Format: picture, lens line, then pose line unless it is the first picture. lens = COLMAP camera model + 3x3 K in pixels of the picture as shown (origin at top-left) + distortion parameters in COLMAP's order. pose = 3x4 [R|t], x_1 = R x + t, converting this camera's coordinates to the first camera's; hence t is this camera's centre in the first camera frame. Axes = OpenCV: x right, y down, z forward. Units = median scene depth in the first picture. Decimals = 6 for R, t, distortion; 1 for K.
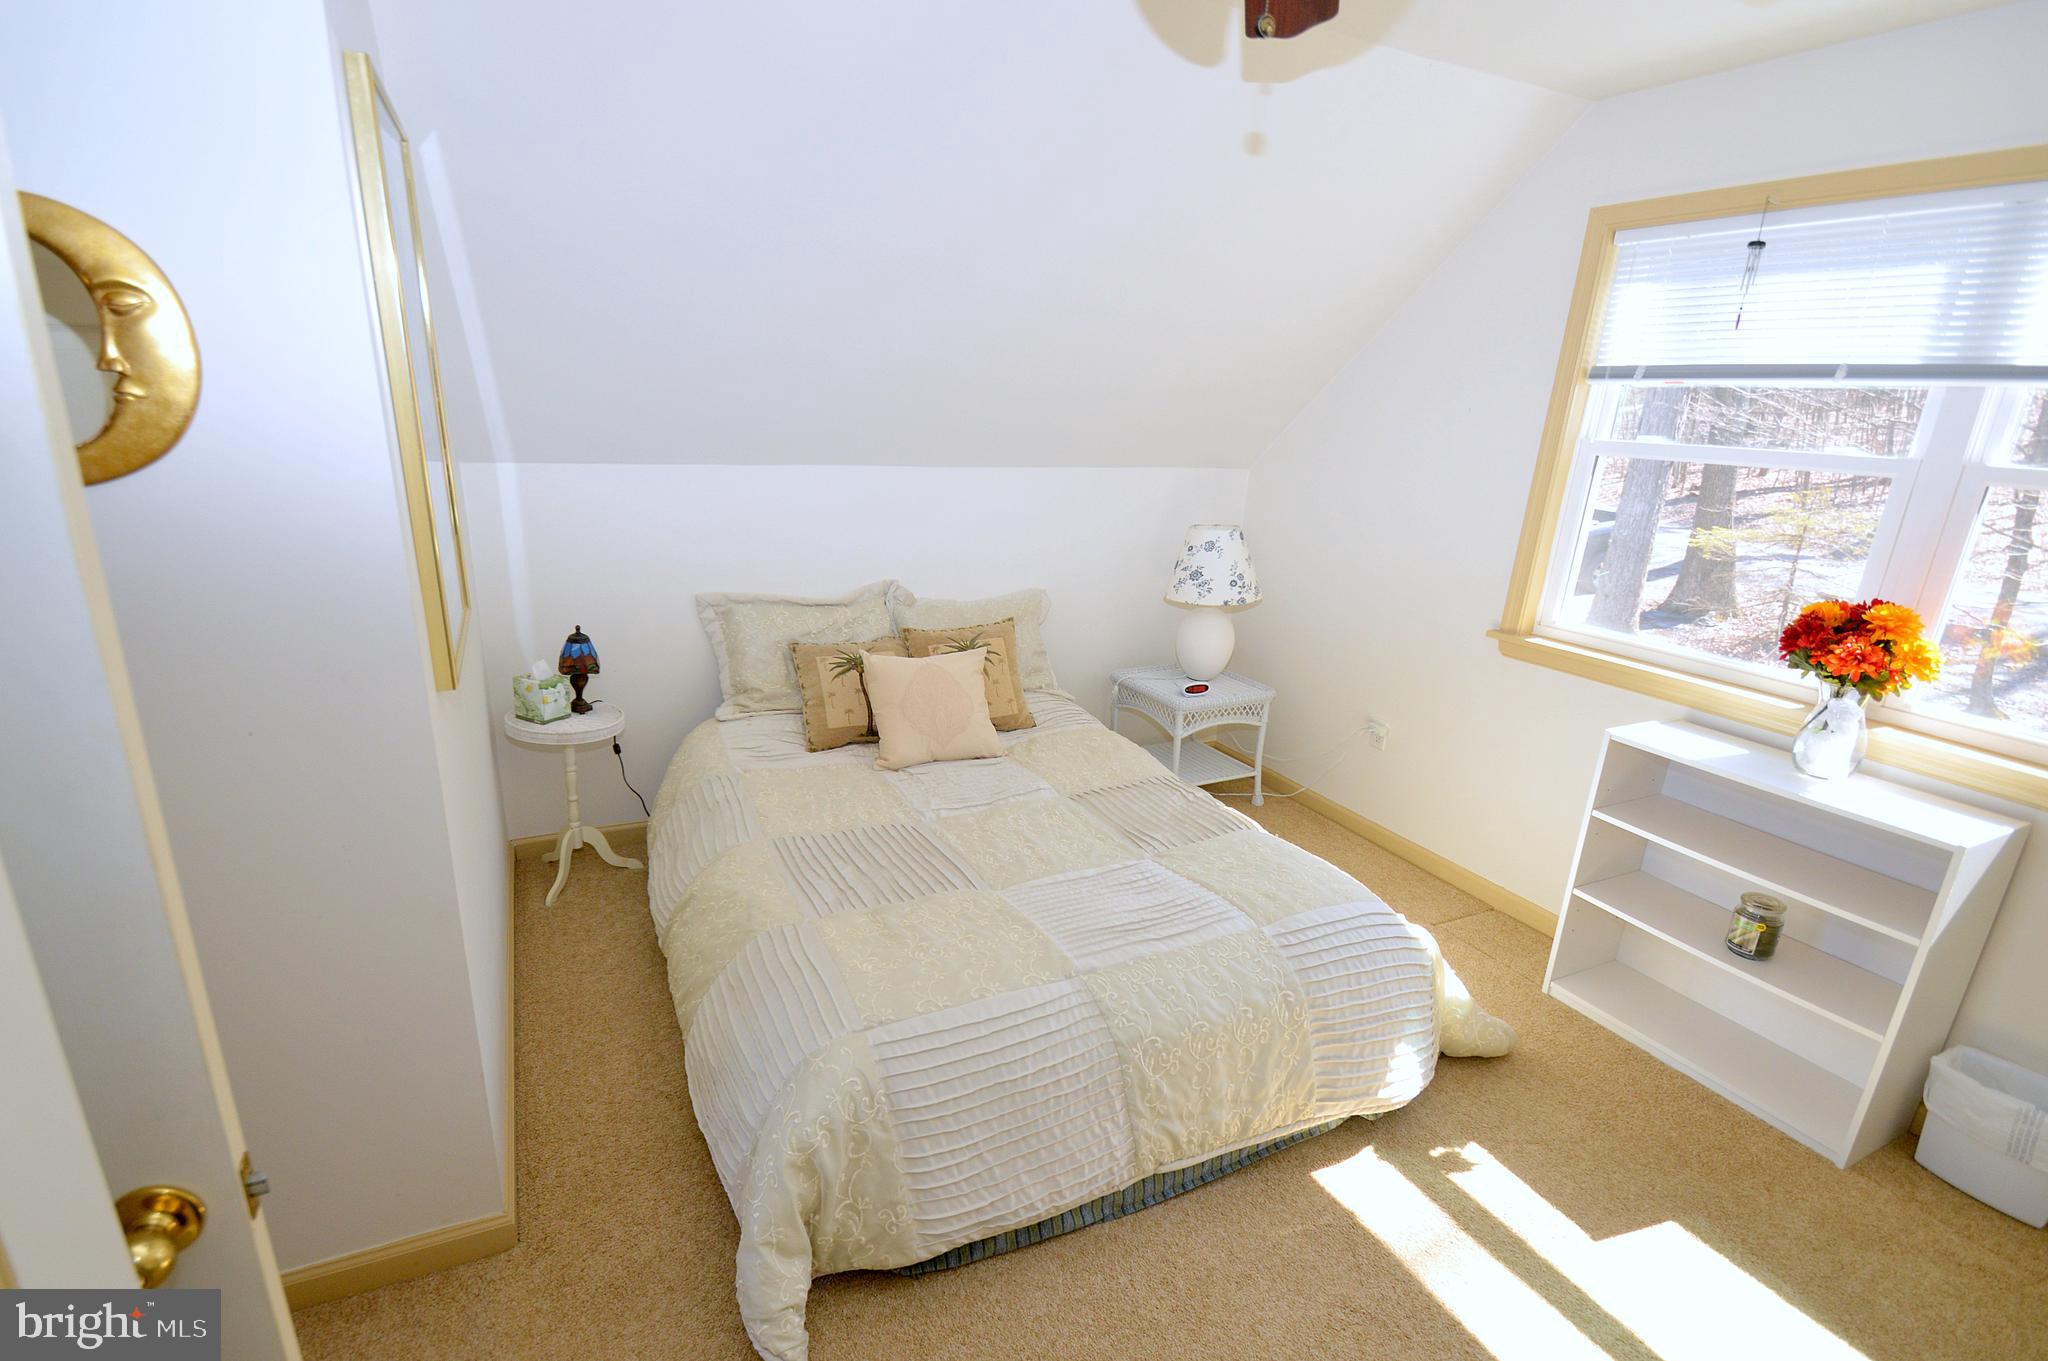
lens RADIAL K [[931.2, 0, 1026.2], [0, 931.2, 697.0], [0, 0, 1]] dist [0.000801, -0.004165]
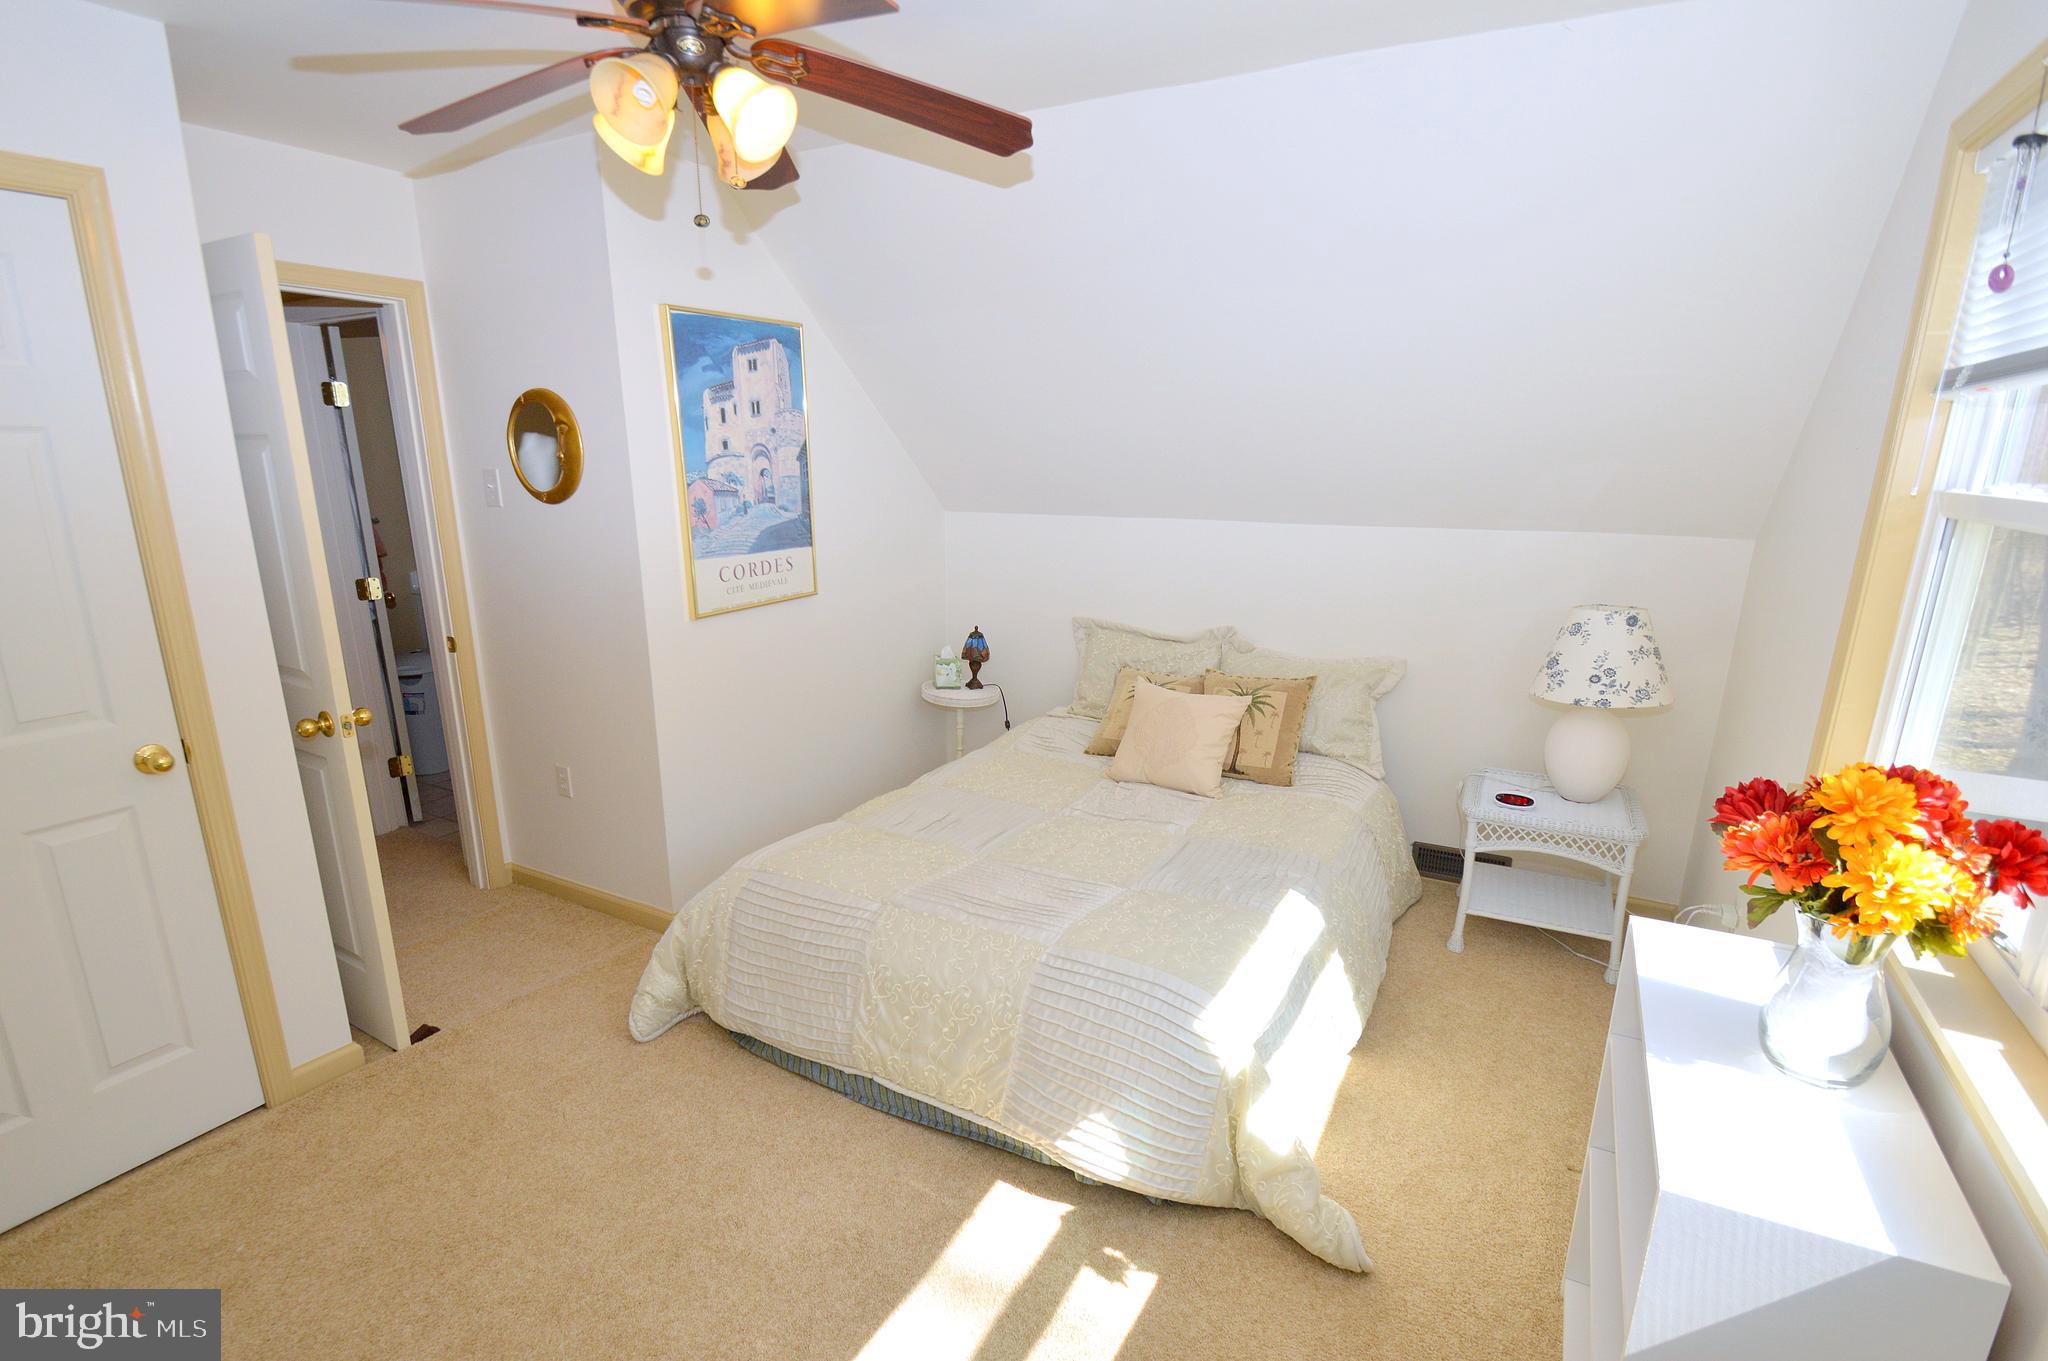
lens RADIAL K [[964.0, 0, 1029.6], [0, 964.0, 679.3], [0, 0, 1]] dist [-0.010838, -0.001206]
pose [[0.601457, 0.147291, -0.785210, 0.694290], [-0.222050, 0.974951, 0.012797, -0.033578], [0.767426, 0.166659, 0.619098, 0.176043]]
